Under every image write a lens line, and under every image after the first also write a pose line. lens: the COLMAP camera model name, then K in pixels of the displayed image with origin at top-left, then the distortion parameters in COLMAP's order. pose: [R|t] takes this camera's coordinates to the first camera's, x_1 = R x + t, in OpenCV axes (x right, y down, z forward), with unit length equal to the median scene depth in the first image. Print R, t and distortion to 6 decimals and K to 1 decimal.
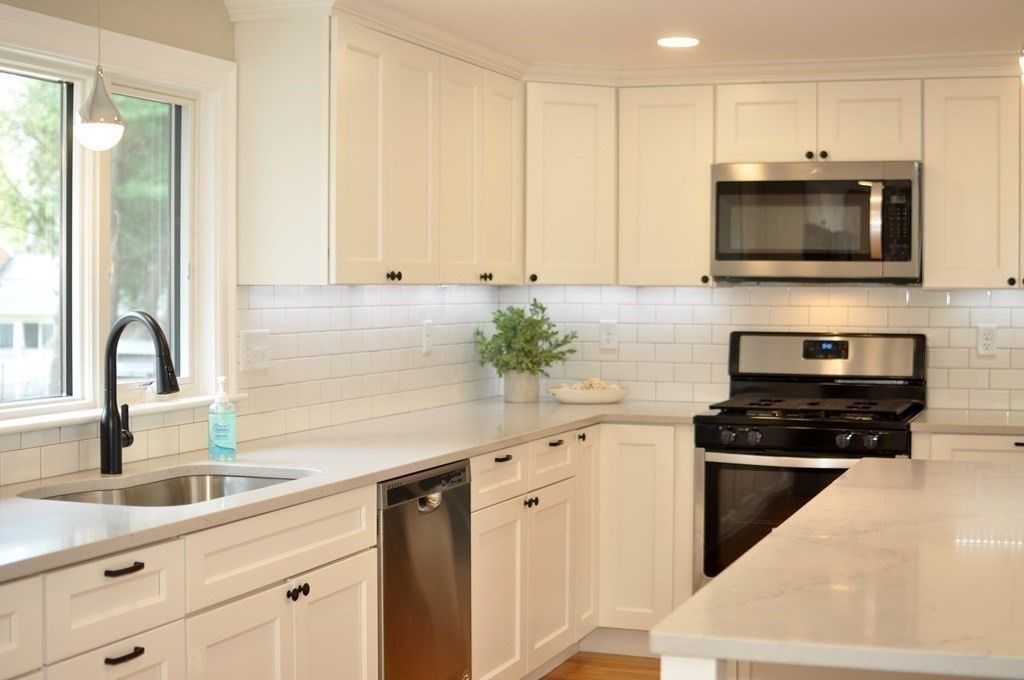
lens RADIAL K [[1708.8, 0, 512.0], [0, 1708.8, 340.0], [0, 0, 1]] dist [-0.127187, 0.006119]
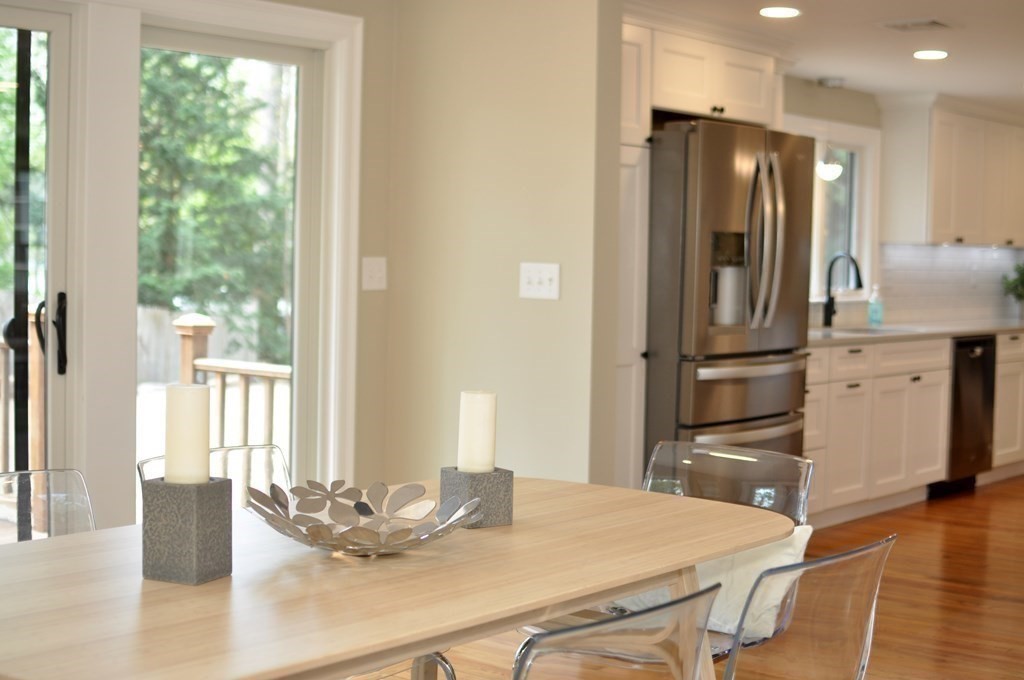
lens RADIAL K [[1708.8, 0, 512.0], [0, 1708.8, 340.0], [0, 0, 1]] dist [-0.127187, 0.006119]
pose [[0.952775, 0.031970, -0.301989, 0.024655], [-0.026940, 0.999421, 0.020805, 0.039678], [0.302479, -0.011686, 0.953084, -0.793379]]
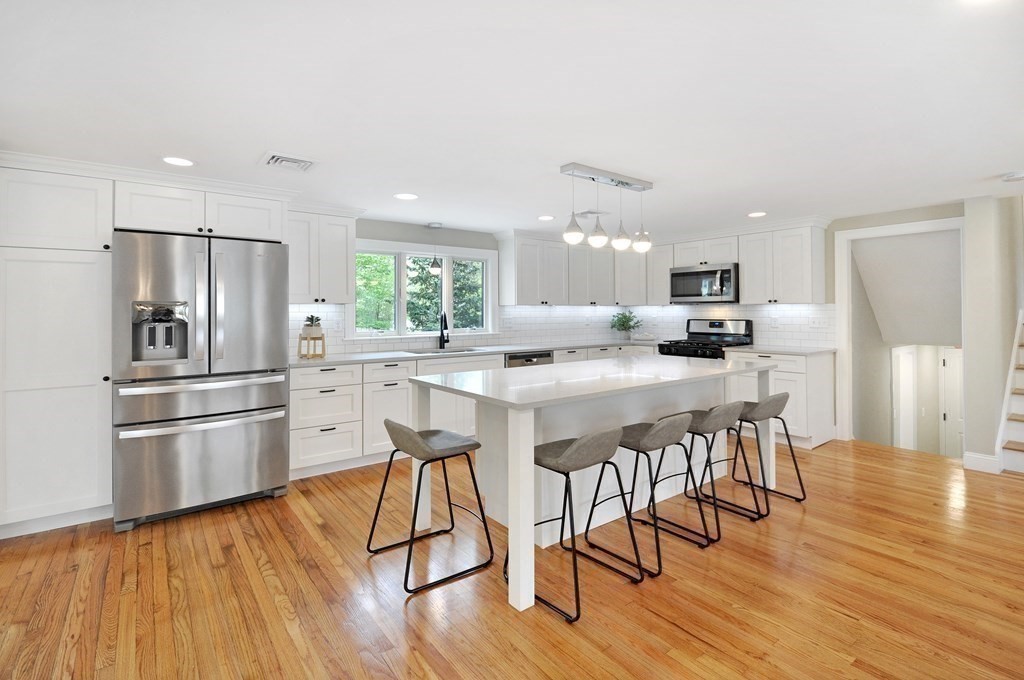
lens RADIAL K [[472.7, 0, 479.9], [0, 472.7, 311.2], [0, 0, 1]] dist [0.001471, -0.000002]
pose [[0.810089, -0.010763, -0.586208, 0.358059], [-0.009841, 0.999441, -0.031949, 0.013421], [0.586224, 0.031650, 0.809531, 0.043718]]
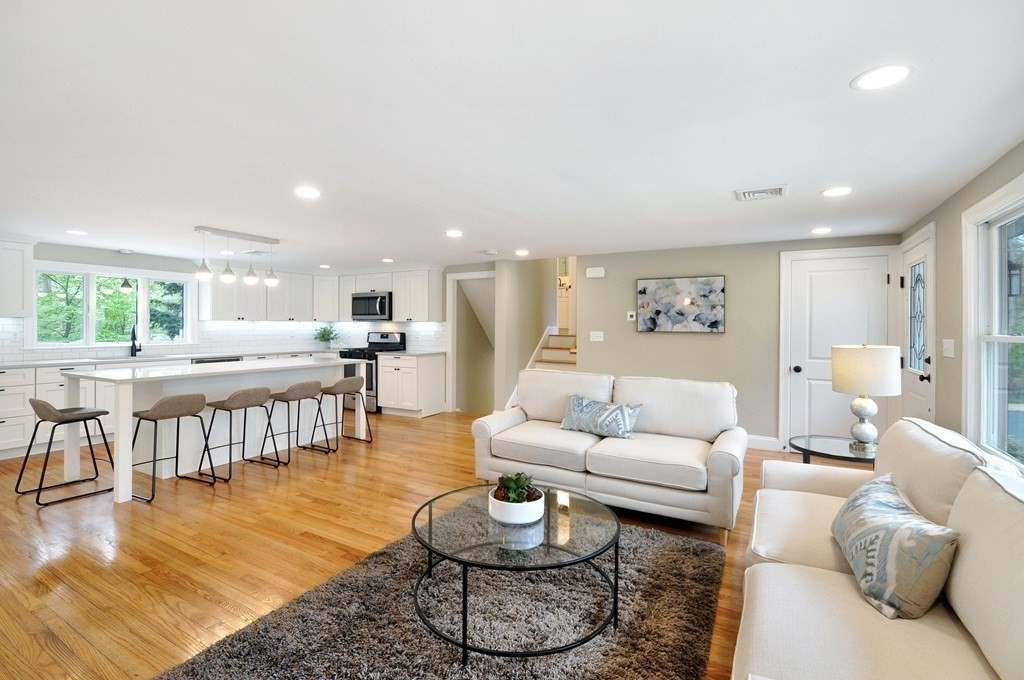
lens RADIAL K [[481.1, 0, 486.1], [0, 481.1, 327.3], [0, 0, 1]] dist [-0.012400, -0.001045]
pose [[0.977816, -0.004083, -0.209426, 0.714985], [-0.002828, 0.999462, -0.032691, 0.022595], [0.209447, 0.032558, 0.977278, -0.124688]]
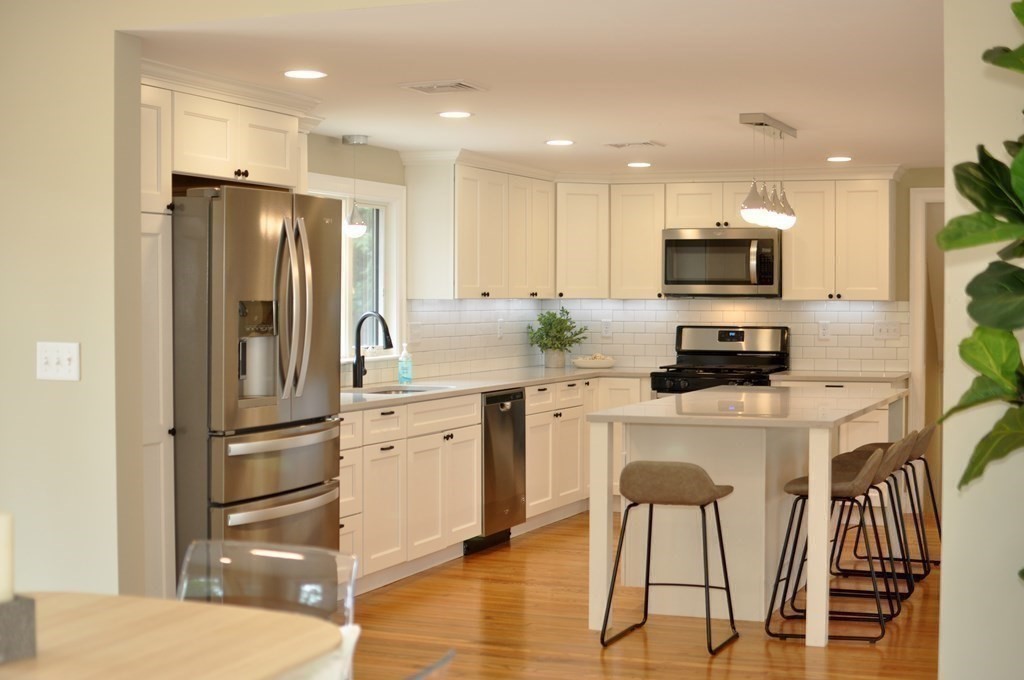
lens RADIAL K [[1708.8, 0, 512.0], [0, 1708.8, 340.0], [0, 0, 1]] dist [-0.127187, 0.006119]
pose [[0.999539, -0.001517, -0.030317, 0.015857], [0.001305, 0.999974, -0.007022, 0.022504], [0.030327, 0.006979, 0.999516, -0.761836]]
